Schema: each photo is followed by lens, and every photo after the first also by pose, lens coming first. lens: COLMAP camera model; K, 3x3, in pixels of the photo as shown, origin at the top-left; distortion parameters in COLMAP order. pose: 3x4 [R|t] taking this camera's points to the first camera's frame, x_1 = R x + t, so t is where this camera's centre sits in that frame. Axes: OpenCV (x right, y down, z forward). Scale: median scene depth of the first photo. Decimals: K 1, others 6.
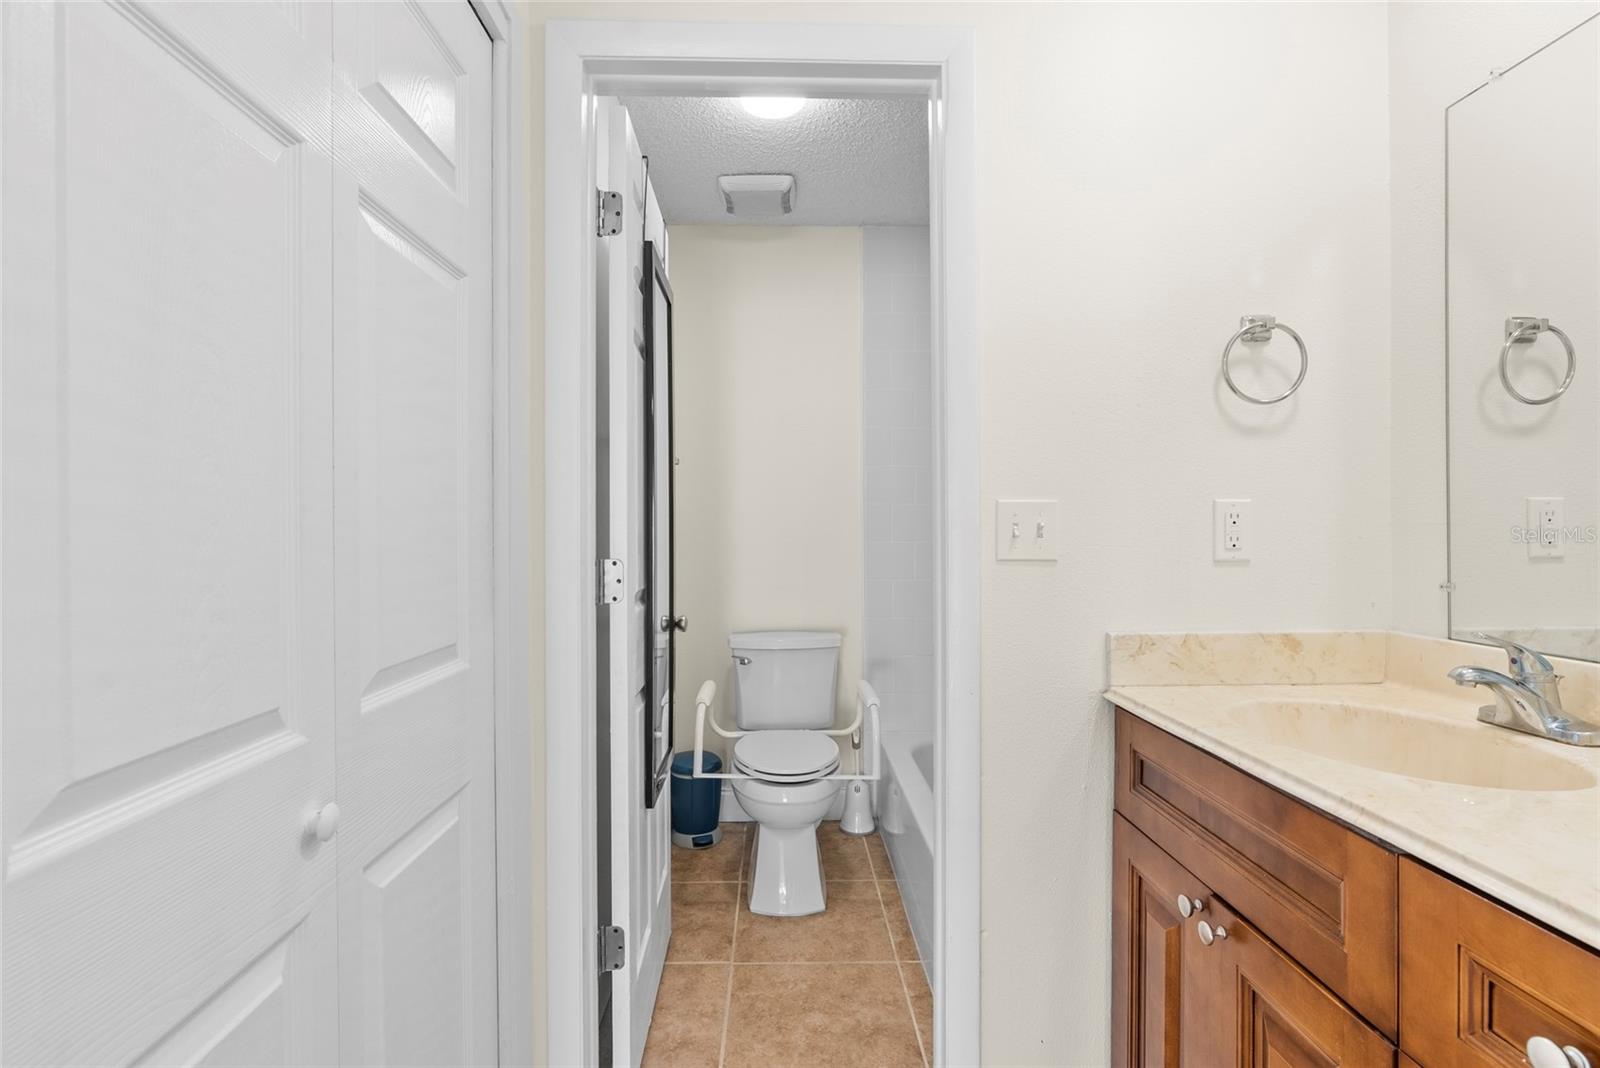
lens RADIAL K [[730.2, 0, 799.2], [0, 730.2, 532.1], [0, 0, 1]] dist [-0.014710, 0.007197]
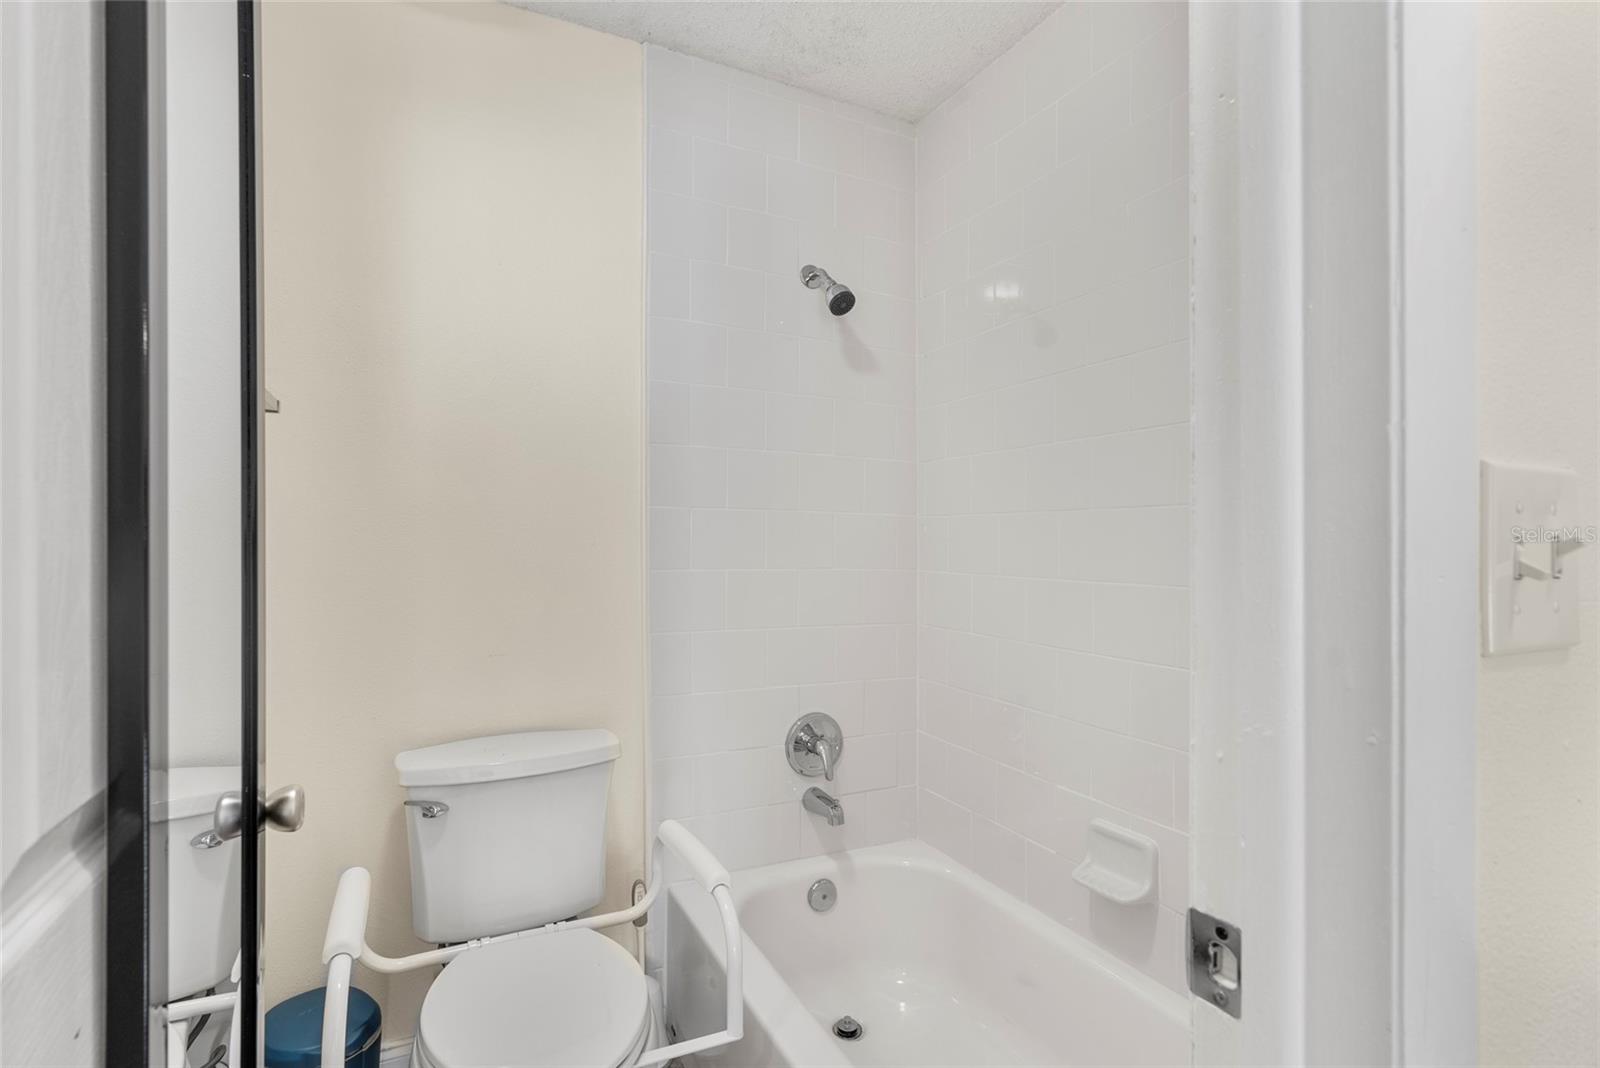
lens RADIAL K [[771.9, 0, 795.2], [0, 771.9, 536.4], [0, 0, 1]] dist [-0.004415, 0.000208]
pose [[0.908955, -0.000278, 0.416894, -0.090408], [0.003626, 0.999967, -0.007241, -0.005826], [-0.416879, 0.008093, 0.908926, 0.548159]]
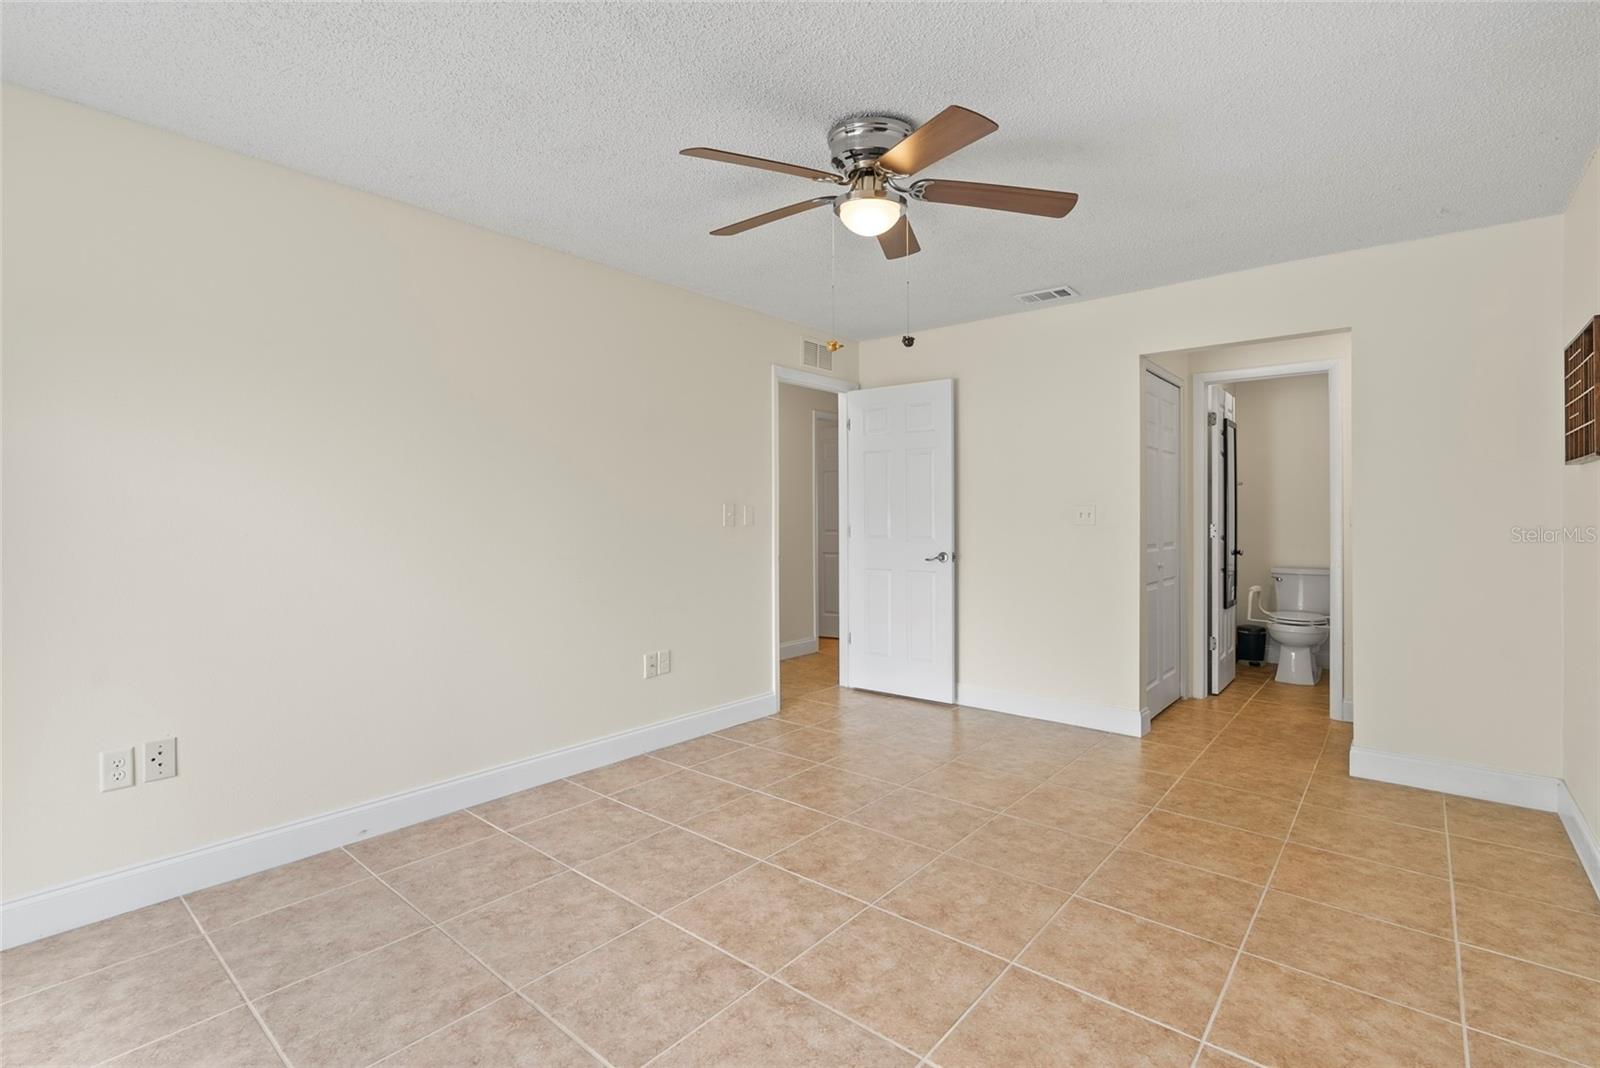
lens RADIAL K [[730.2, 0, 799.2], [0, 730.2, 532.1], [0, 0, 1]] dist [-0.014710, 0.007197]
pose [[0.740551, 0.005545, -0.671978, 0.395720], [0.005602, 0.999880, 0.014424, 0.011122], [0.671977, -0.014446, 0.740431, -1.875488]]
